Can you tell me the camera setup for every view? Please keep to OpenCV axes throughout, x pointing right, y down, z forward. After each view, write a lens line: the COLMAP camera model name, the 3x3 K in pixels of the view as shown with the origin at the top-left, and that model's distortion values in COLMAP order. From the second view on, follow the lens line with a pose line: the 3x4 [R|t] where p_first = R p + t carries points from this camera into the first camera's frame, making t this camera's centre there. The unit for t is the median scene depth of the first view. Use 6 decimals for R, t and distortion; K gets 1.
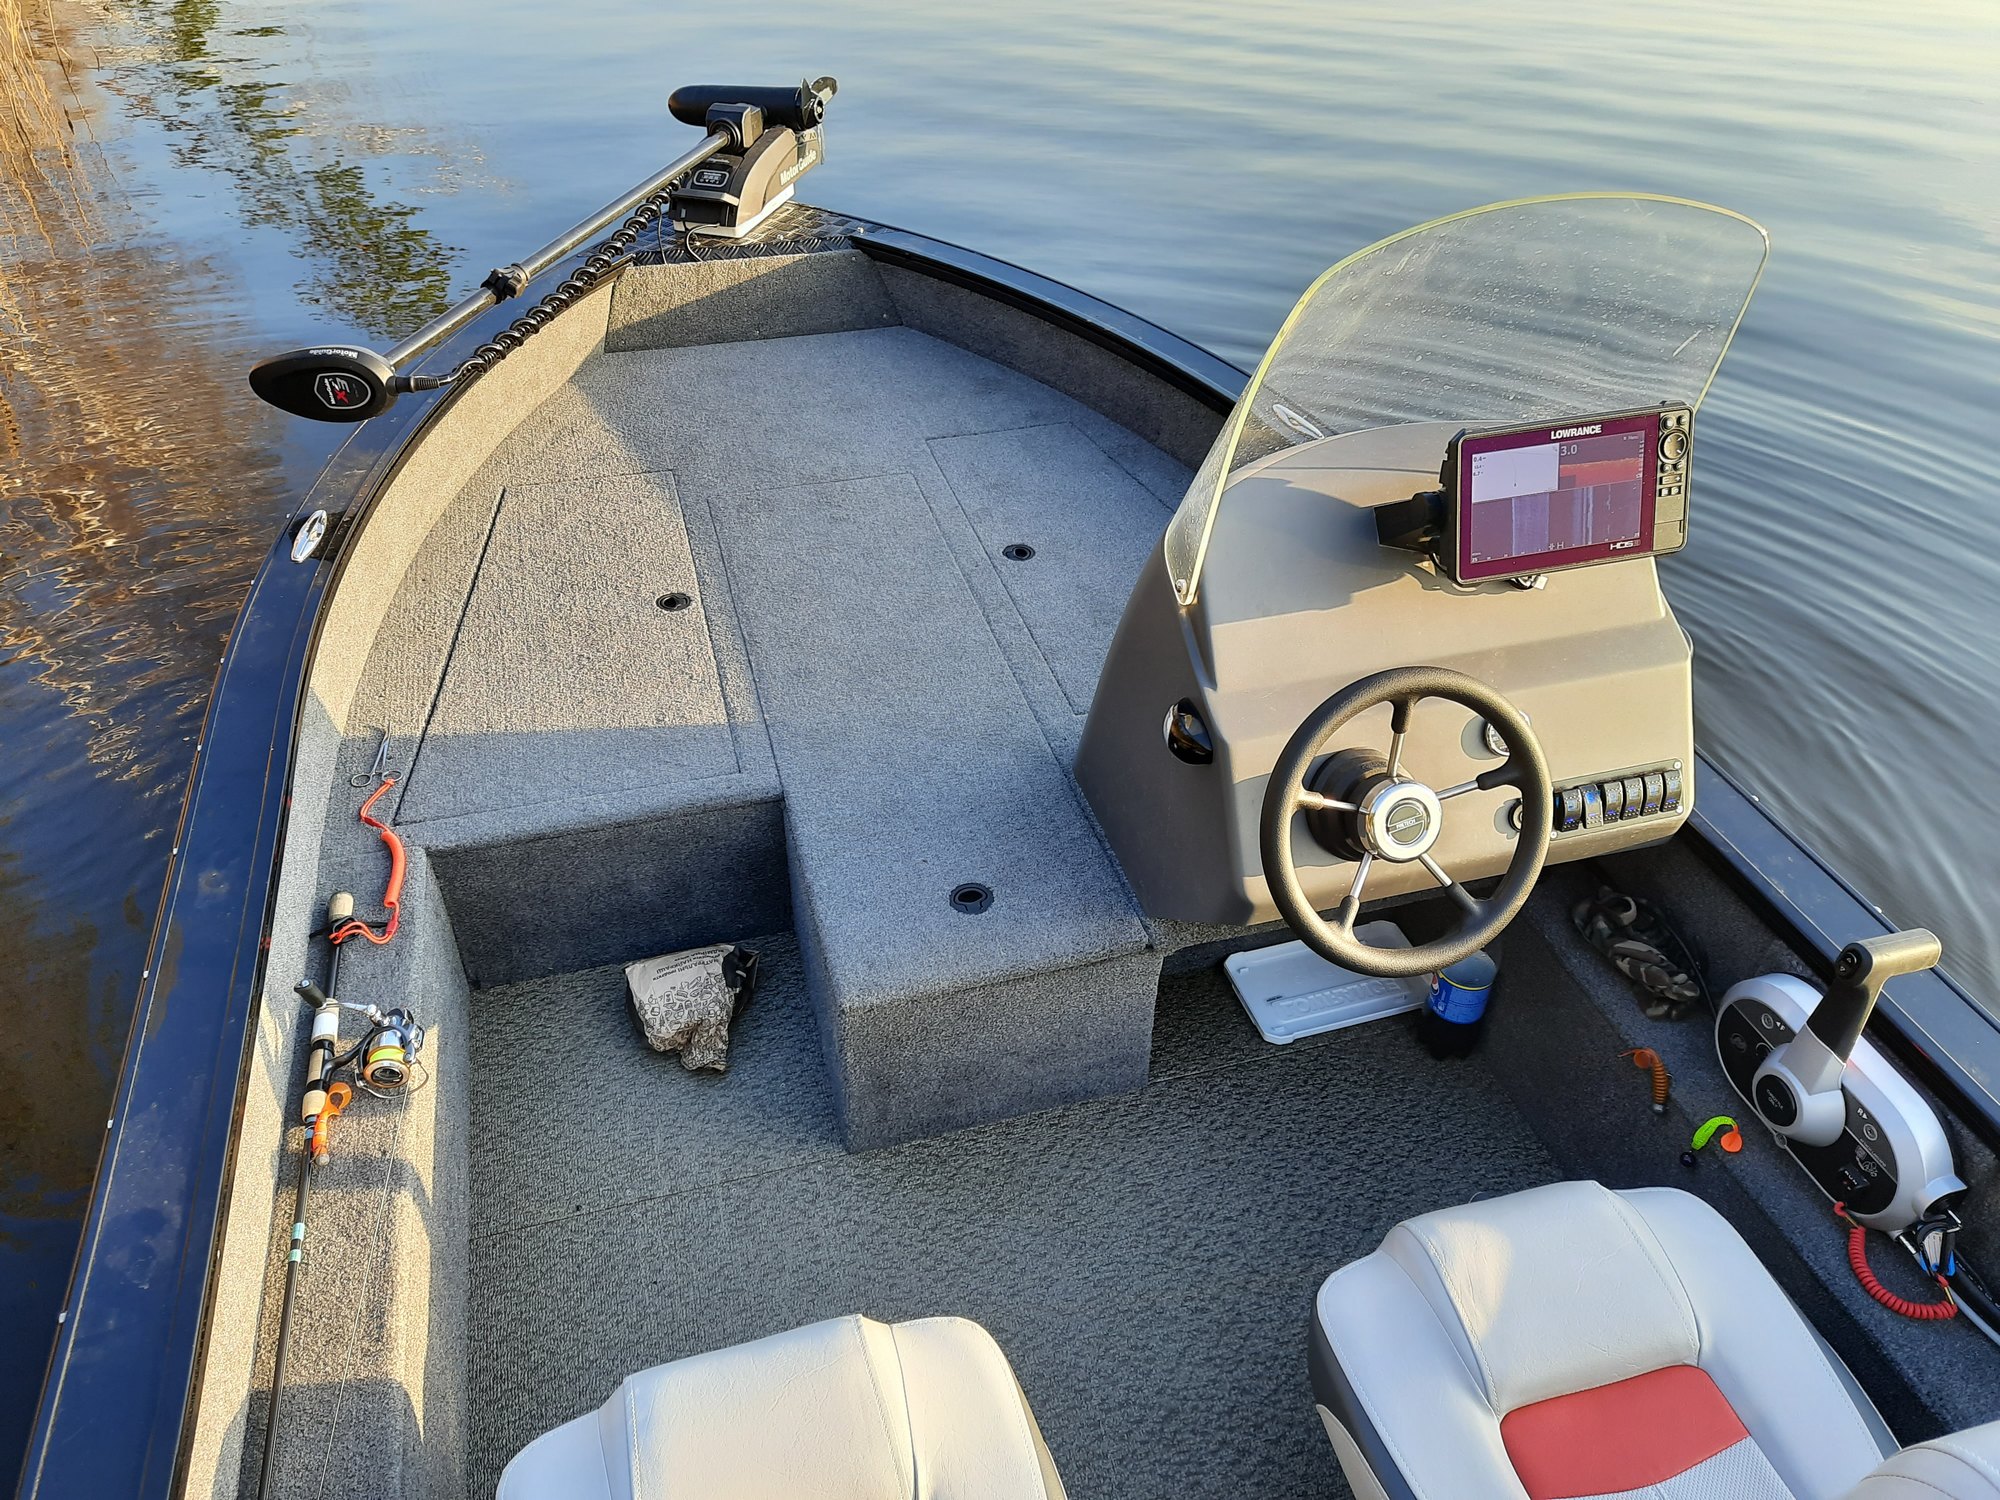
lens RADIAL K [[1699.4, 0, 1000.0], [0, 1699.4, 750.0], [0, 0, 1]] dist [0.099361, -0.001947]
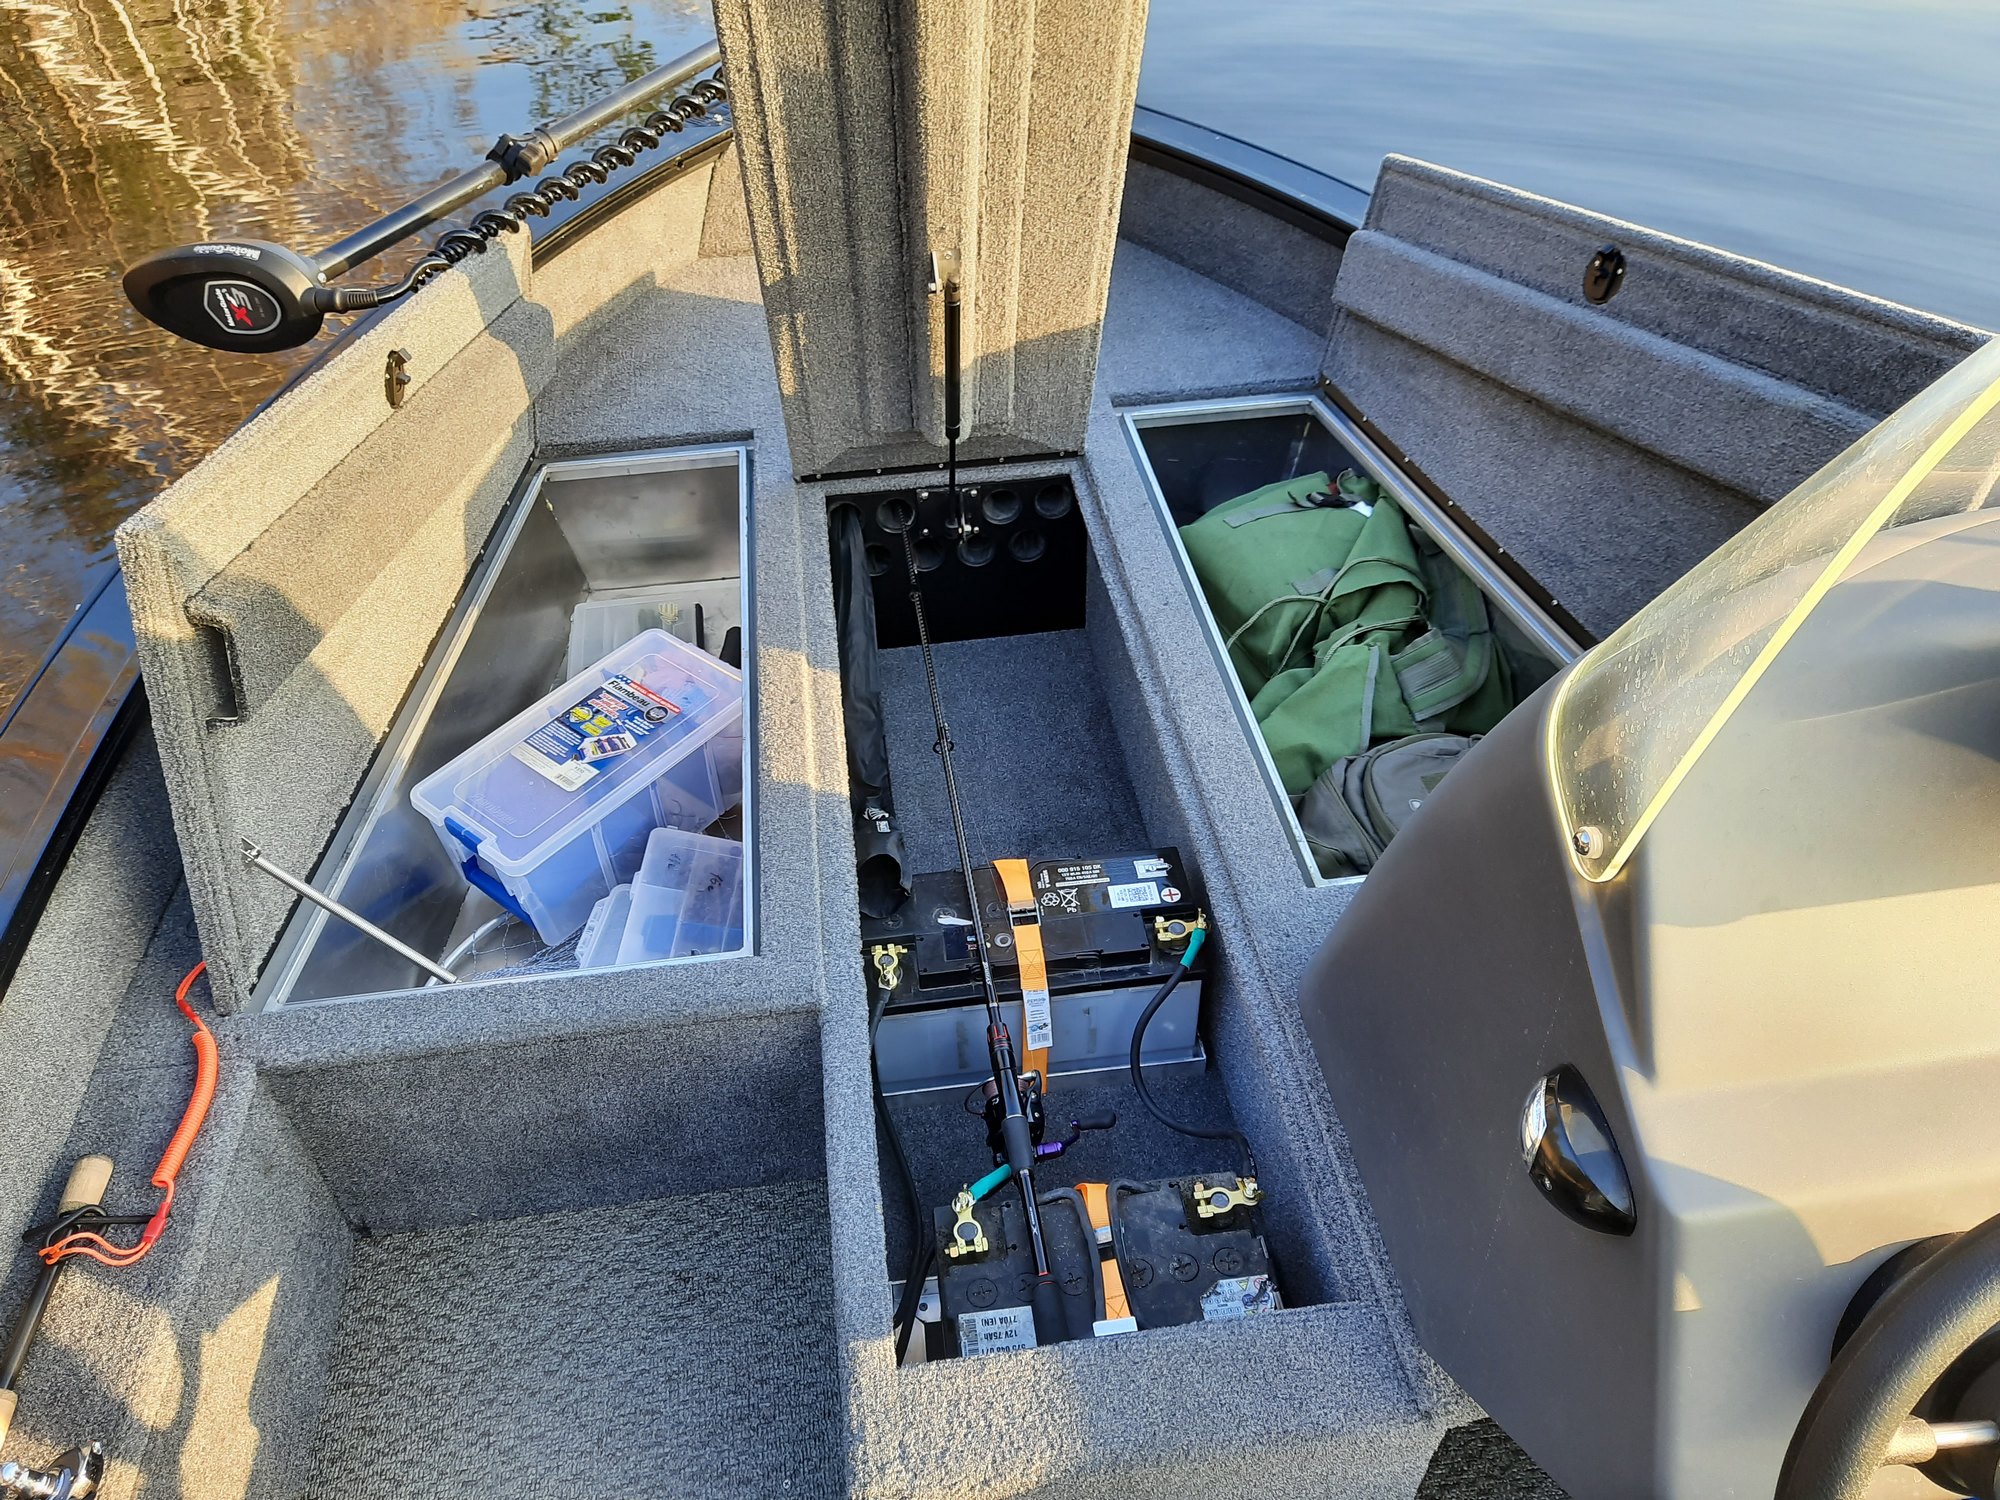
lens RADIAL K [[1459.2, 0, 1000.0], [0, 1459.2, 750.0], [0, 0, 1]] dist [0.039213, 0.001126]
pose [[0.989663, 0.076868, -0.121070, -0.005460], [-0.063433, 0.991775, 0.111166, -0.128493], [0.128619, -0.102337, 0.986400, 0.485723]]
